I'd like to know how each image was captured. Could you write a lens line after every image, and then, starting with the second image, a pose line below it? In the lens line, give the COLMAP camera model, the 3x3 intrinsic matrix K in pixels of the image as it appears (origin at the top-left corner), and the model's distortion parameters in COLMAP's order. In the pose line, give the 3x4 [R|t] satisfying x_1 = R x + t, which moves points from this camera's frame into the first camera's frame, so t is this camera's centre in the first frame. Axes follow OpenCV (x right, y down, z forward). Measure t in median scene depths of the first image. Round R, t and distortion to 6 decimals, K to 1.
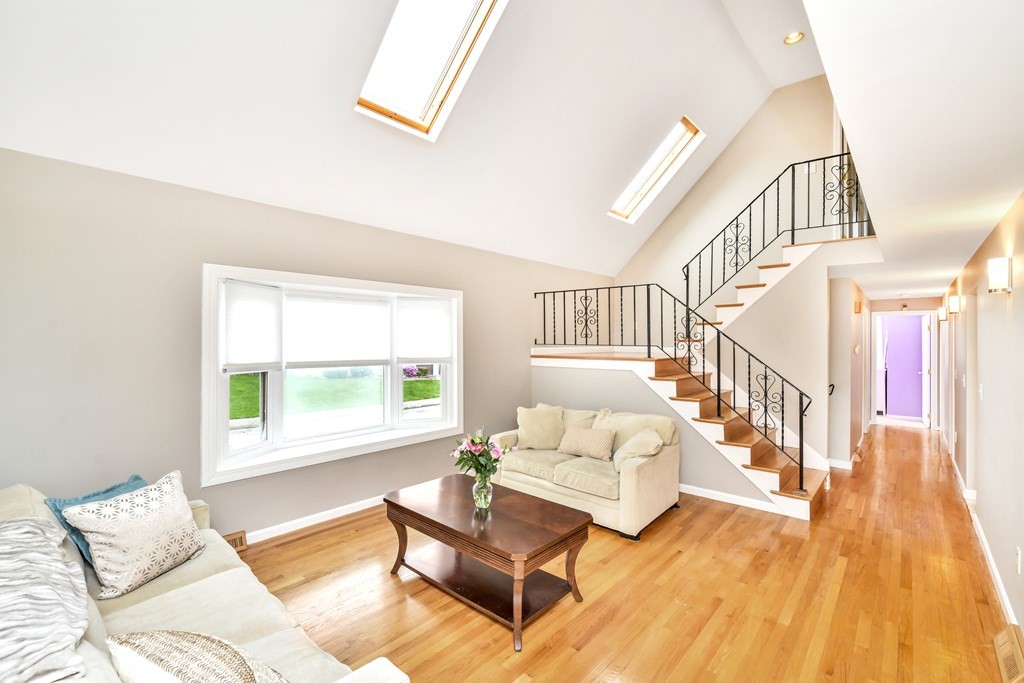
lens RADIAL K [[448.7, 0, 508.5], [0, 448.7, 331.8], [0, 0, 1]] dist [-0.010096, 0.000061]
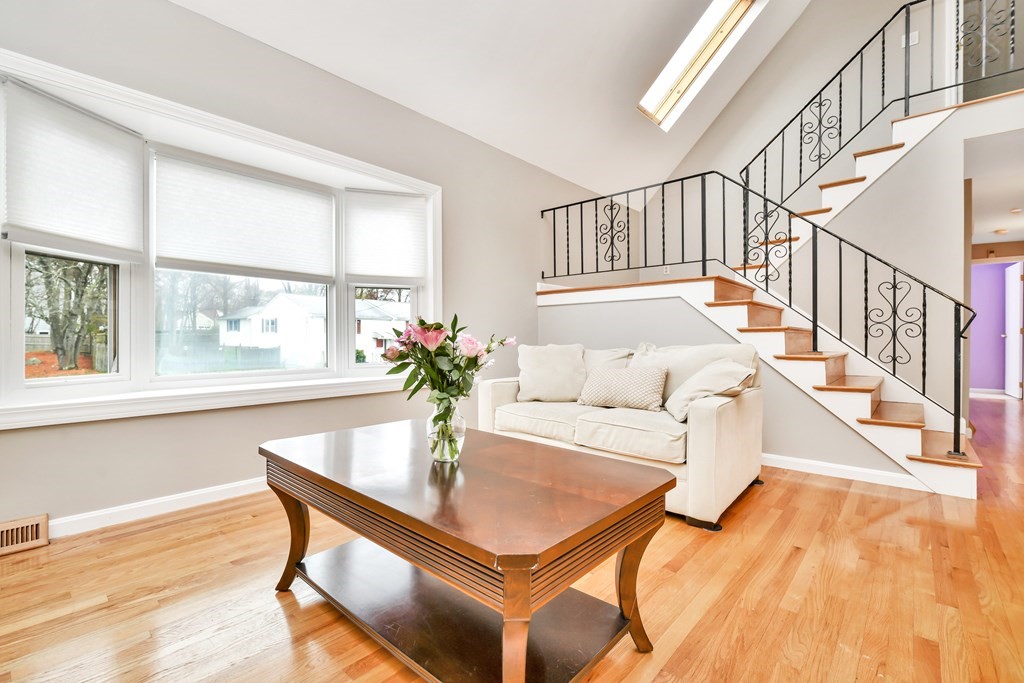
lens RADIAL K [[444.5, 0, 512.0], [0, 444.5, 341.5], [0, 0, 1]] dist [-0.011087, -0.000047]
pose [[0.999998, -0.001441, 0.001446, 0.009791], [0.001421, 0.999908, 0.013473, 0.163521], [-0.001465, -0.013471, 0.999908, 0.328076]]
